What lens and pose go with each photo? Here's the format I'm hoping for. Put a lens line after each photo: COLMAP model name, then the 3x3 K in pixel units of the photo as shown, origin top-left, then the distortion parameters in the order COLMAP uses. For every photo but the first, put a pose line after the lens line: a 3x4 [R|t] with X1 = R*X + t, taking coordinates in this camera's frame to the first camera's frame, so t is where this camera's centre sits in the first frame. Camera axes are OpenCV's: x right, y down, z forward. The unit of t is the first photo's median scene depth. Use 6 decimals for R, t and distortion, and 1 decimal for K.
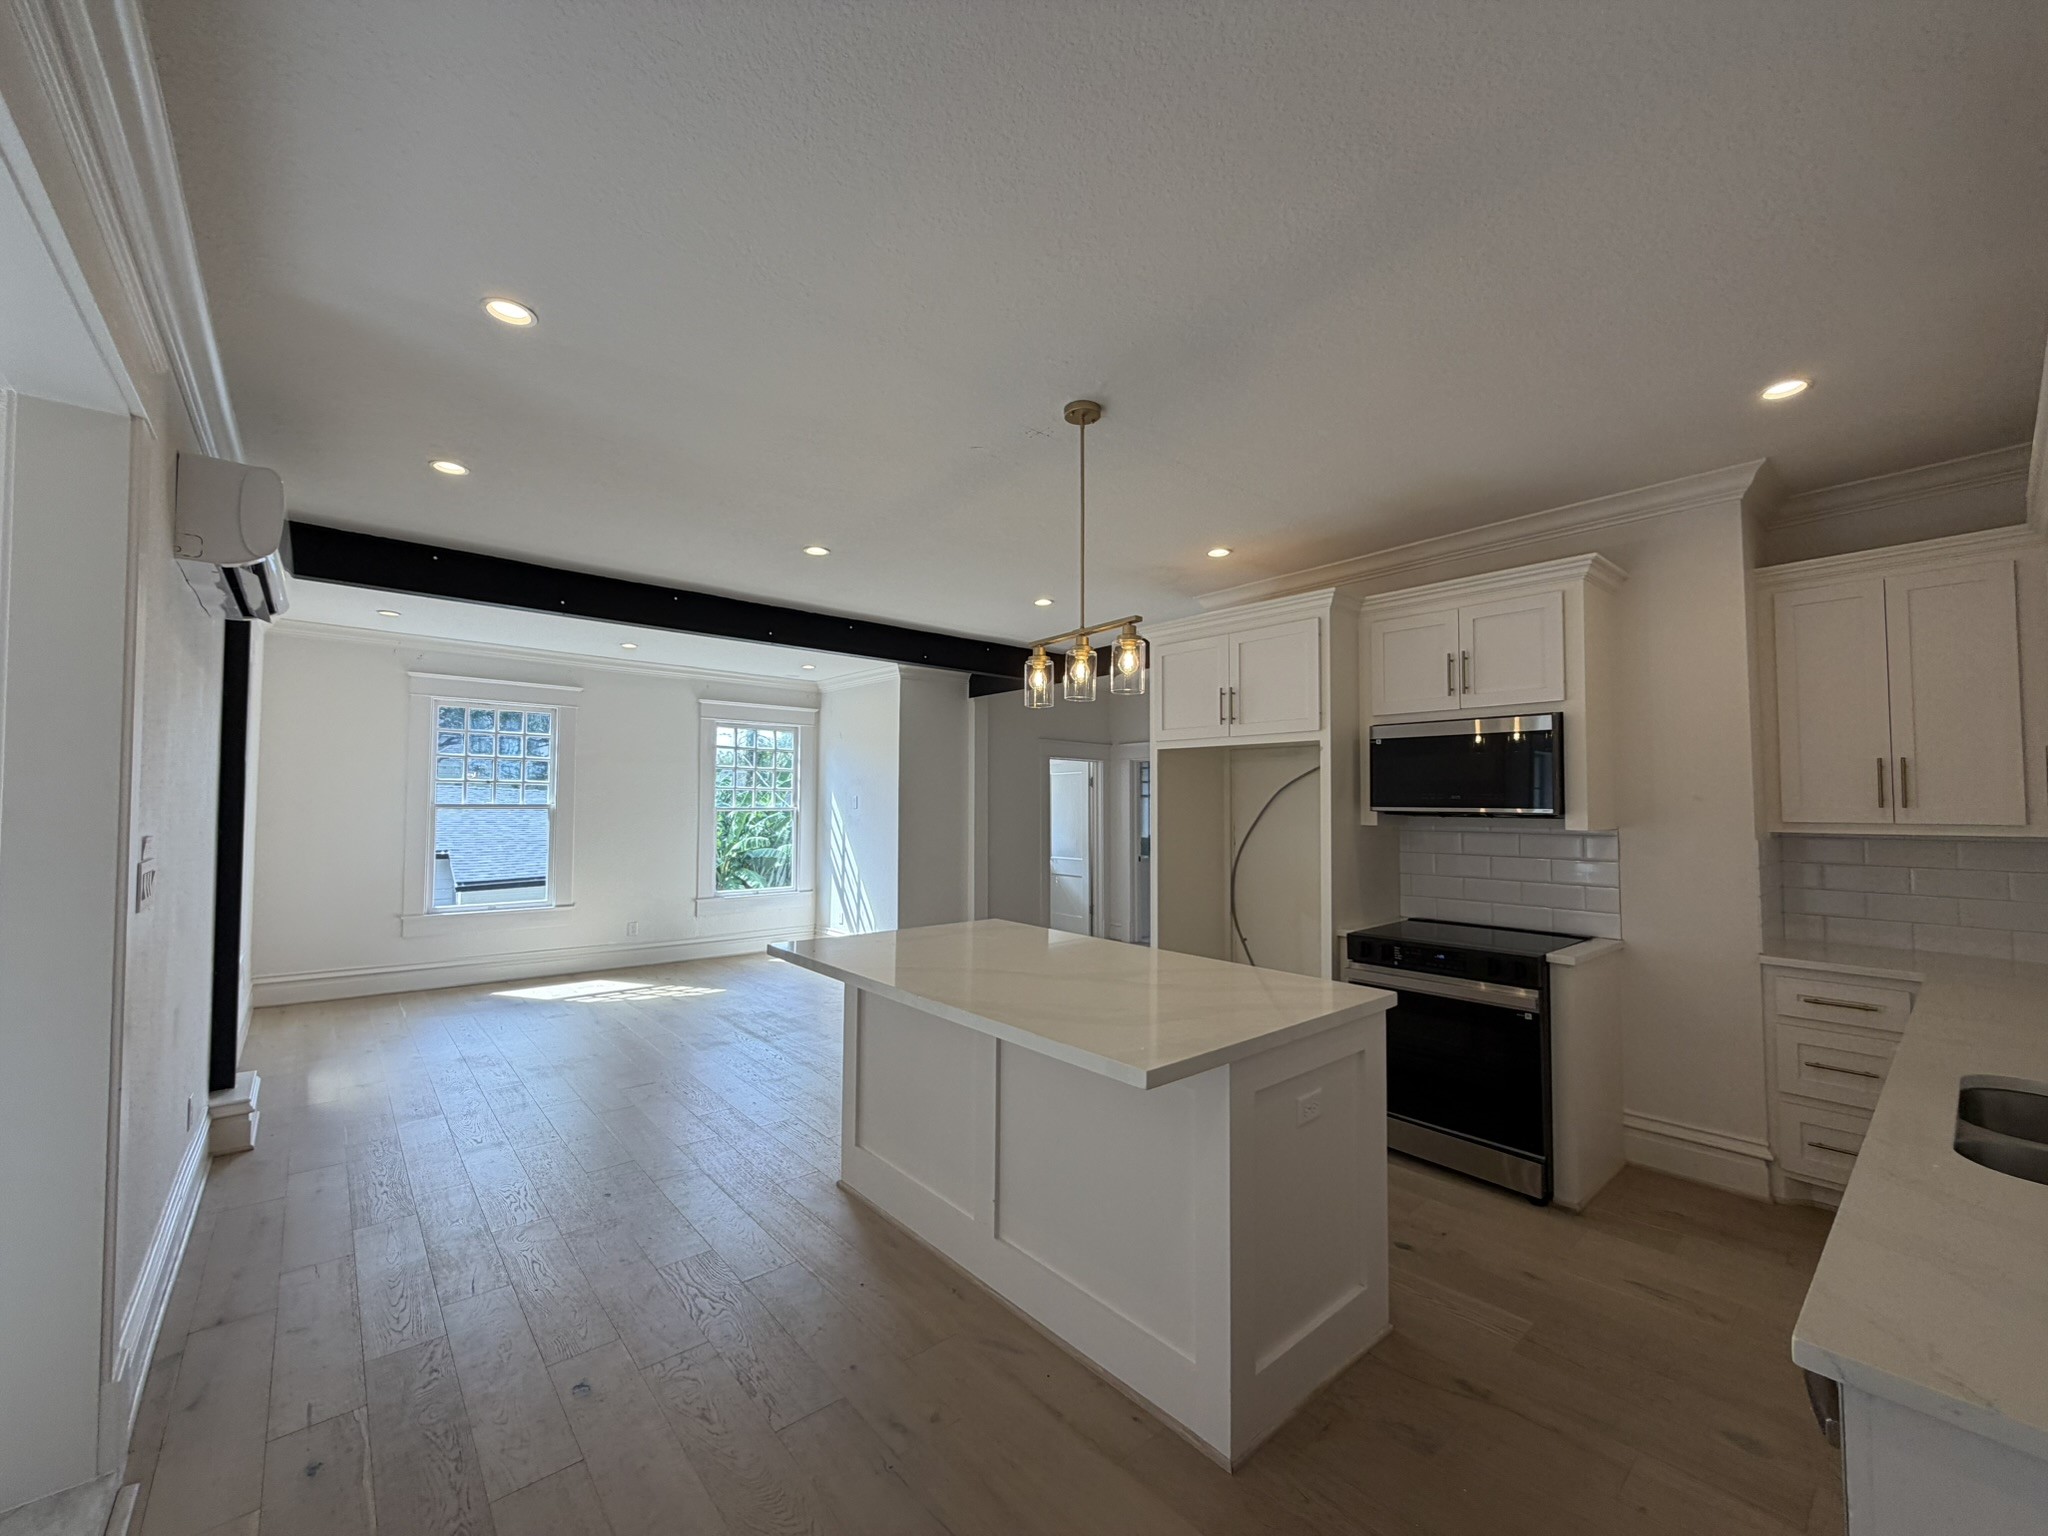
lens RADIAL K [[816.9, 0, 1016.2], [0, 816.9, 769.1], [0, 0, 1]] dist [-0.000837, 0.000136]
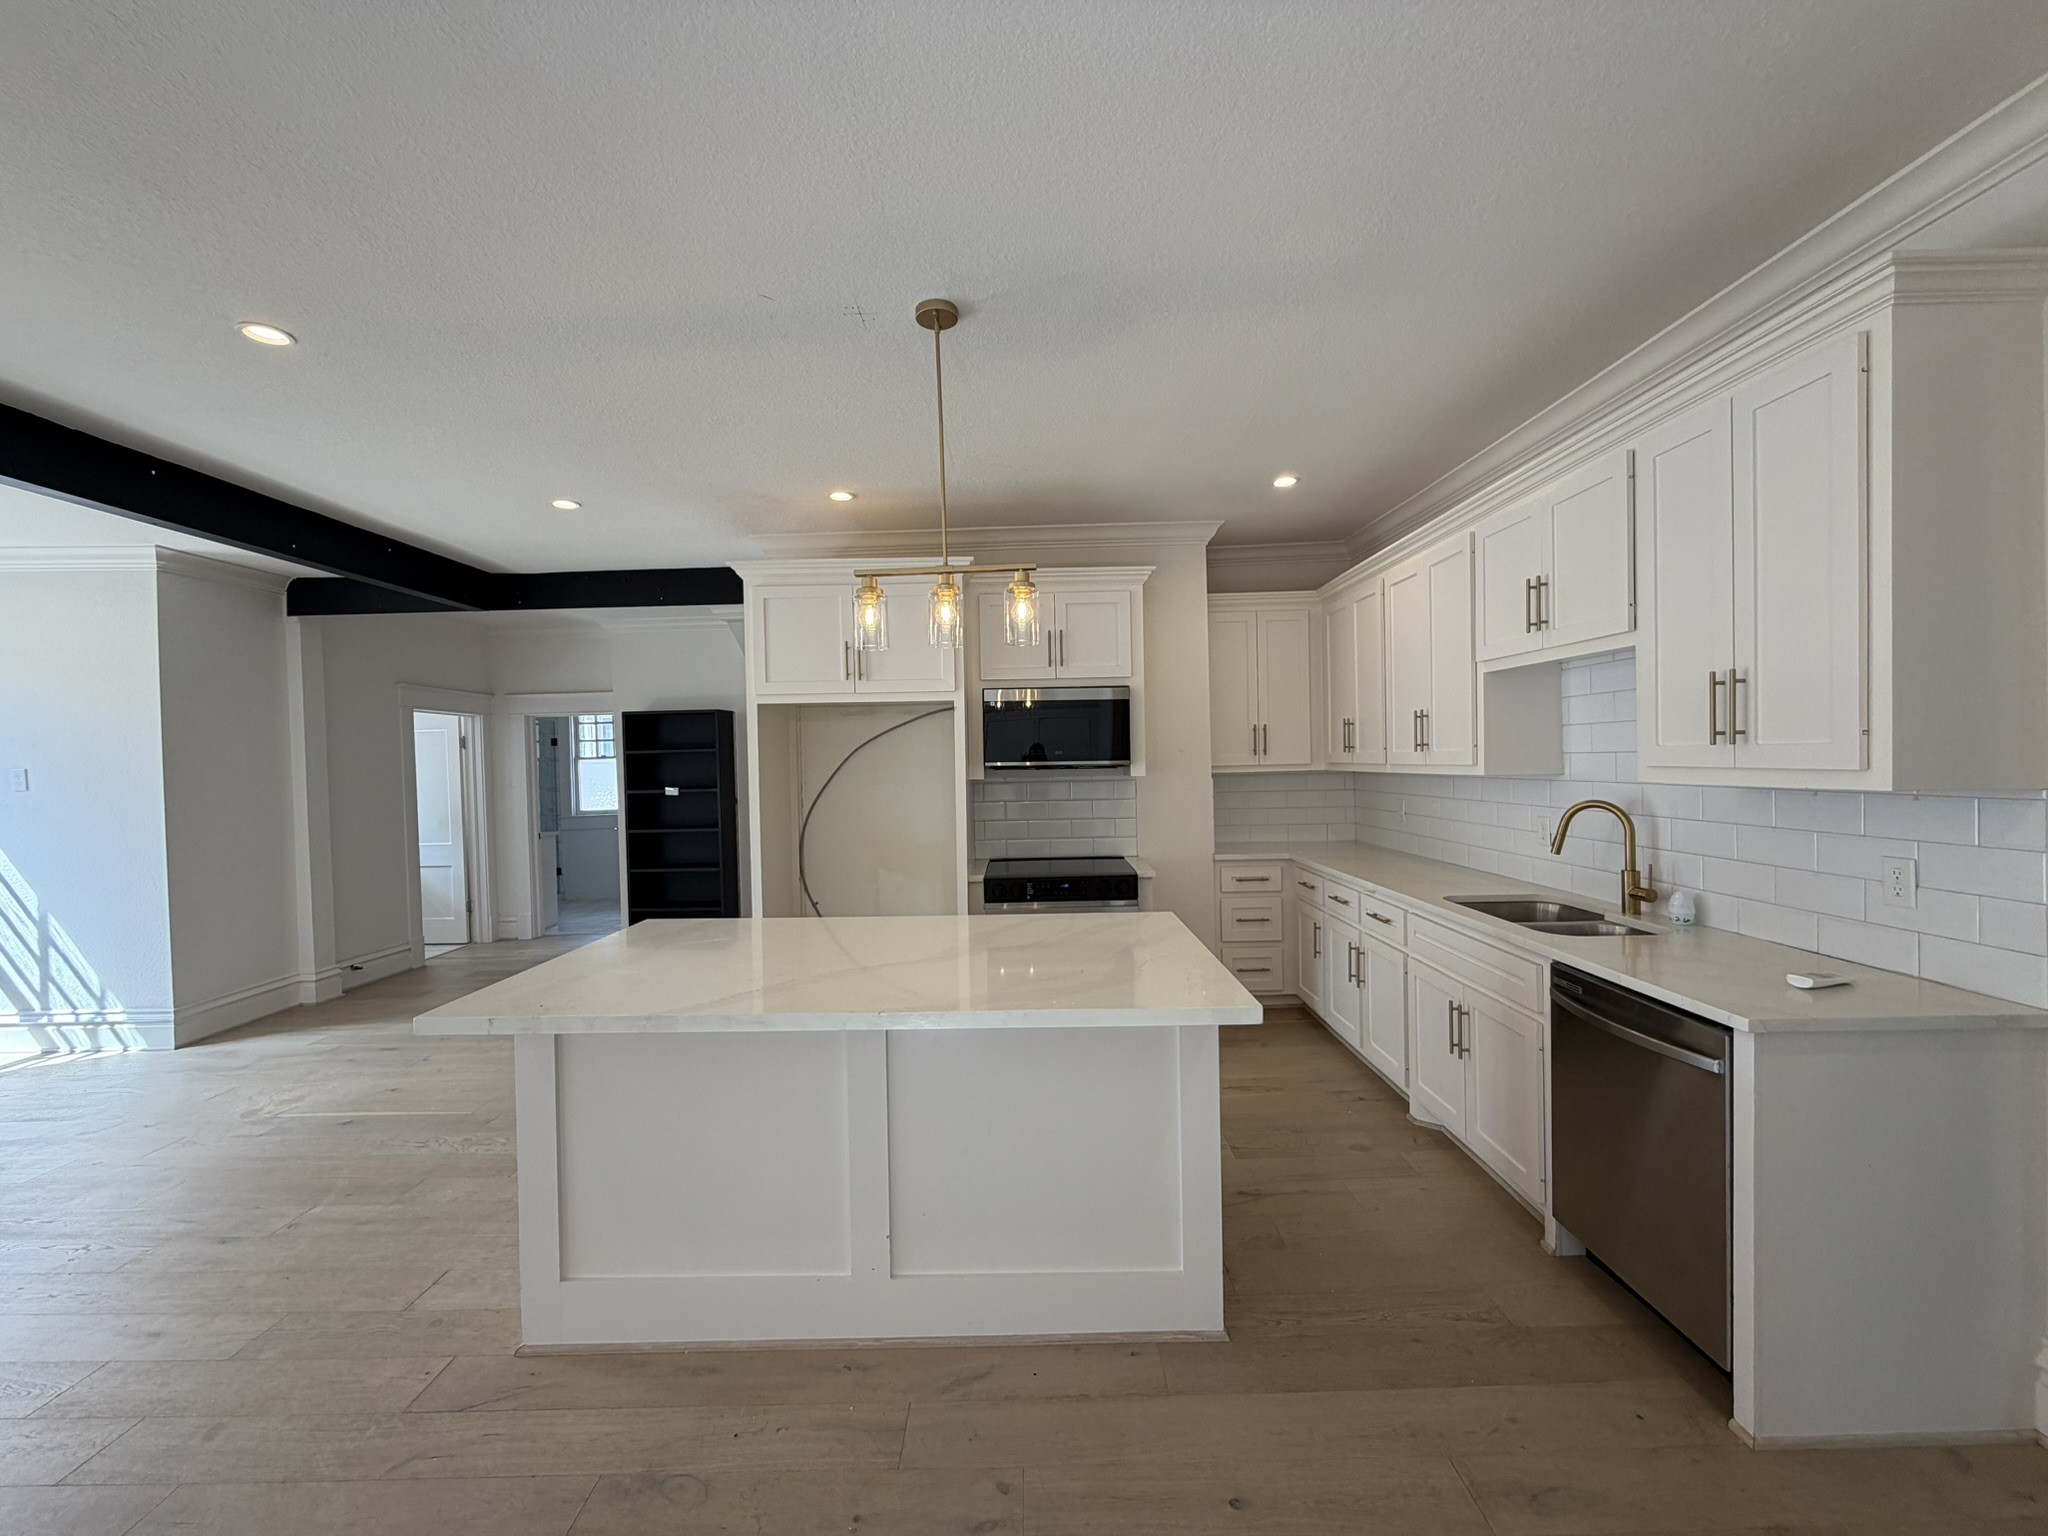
lens RADIAL K [[816.9, 0, 1020.8], [0, 816.9, 772.7], [0, 0, 1]] dist [-0.000837, 0.000136]
pose [[0.651379, -0.030196, 0.758152, -0.387177], [-0.009163, 0.998822, 0.047655, 0.006796], [-0.758697, -0.037988, 0.650335, 0.253571]]
